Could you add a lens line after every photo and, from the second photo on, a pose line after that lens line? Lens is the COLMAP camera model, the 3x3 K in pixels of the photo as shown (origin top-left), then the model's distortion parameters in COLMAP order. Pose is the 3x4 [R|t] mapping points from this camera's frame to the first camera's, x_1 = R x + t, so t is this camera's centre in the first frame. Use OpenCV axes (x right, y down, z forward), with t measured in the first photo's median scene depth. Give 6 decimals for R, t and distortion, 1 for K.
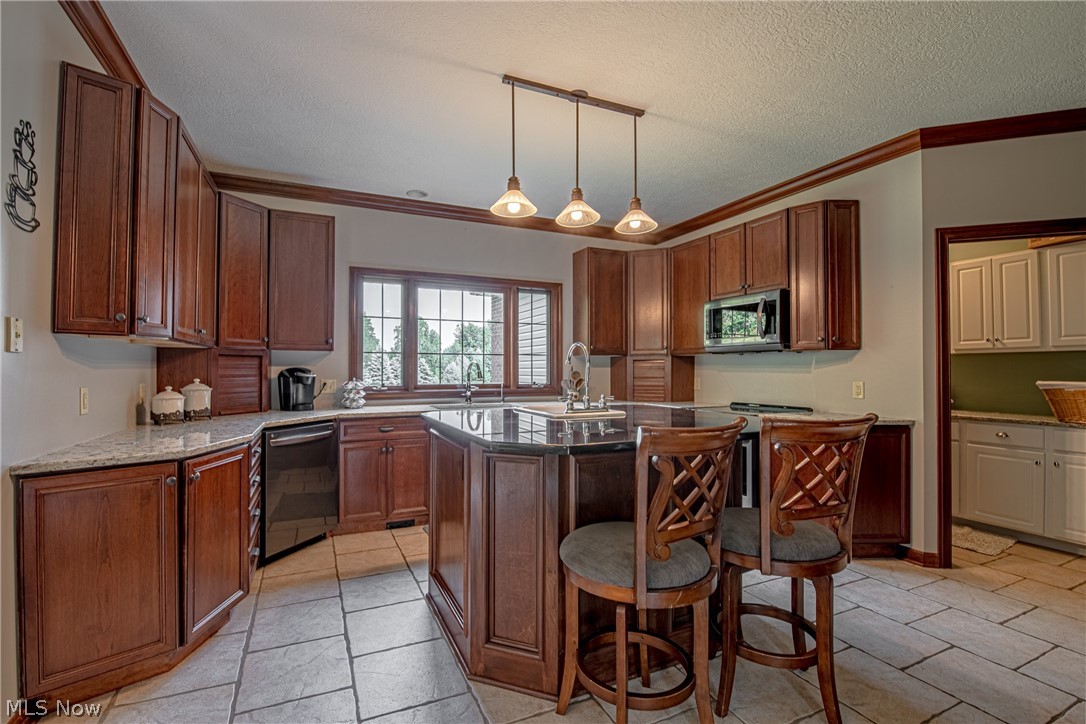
lens RADIAL K [[483.7, 0, 543.0], [0, 483.7, 362.0], [0, 0, 1]] dist [-0.011502, -0.000298]
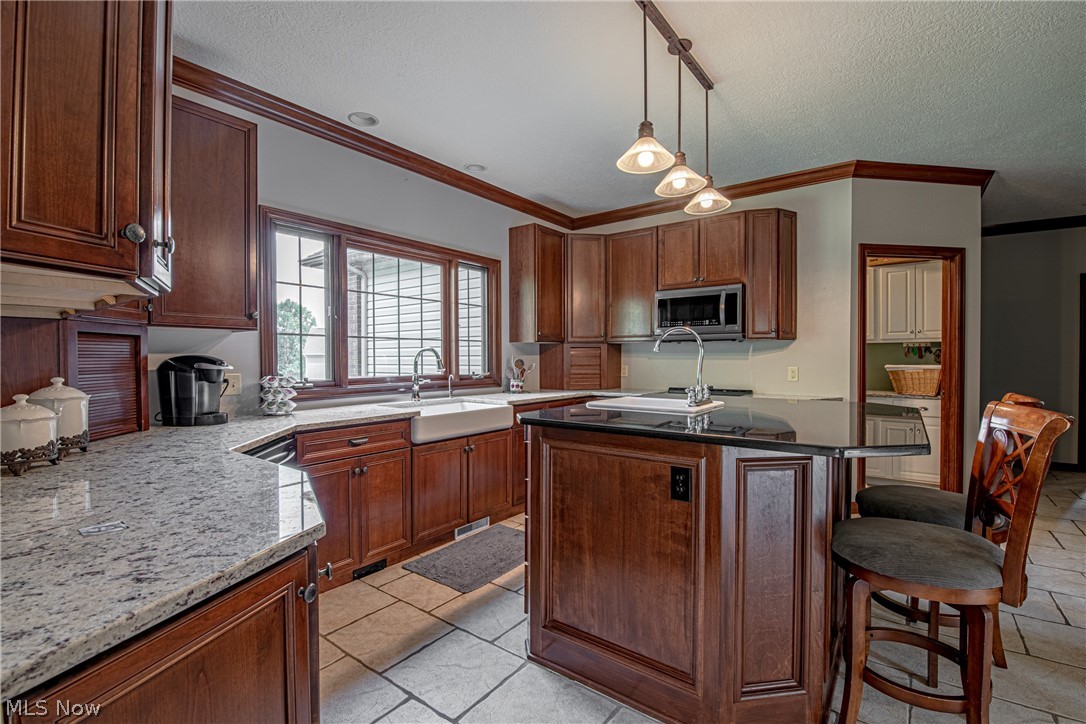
lens RADIAL K [[476.9, 0, 543.0], [0, 476.9, 362.0], [0, 0, 1]] dist [-0.007219, -0.000110]
pose [[0.878115, -0.007591, 0.478389, -0.399888], [-0.004404, 0.999704, 0.023948, 0.003155], [-0.478429, -0.023136, 0.877821, 0.241428]]
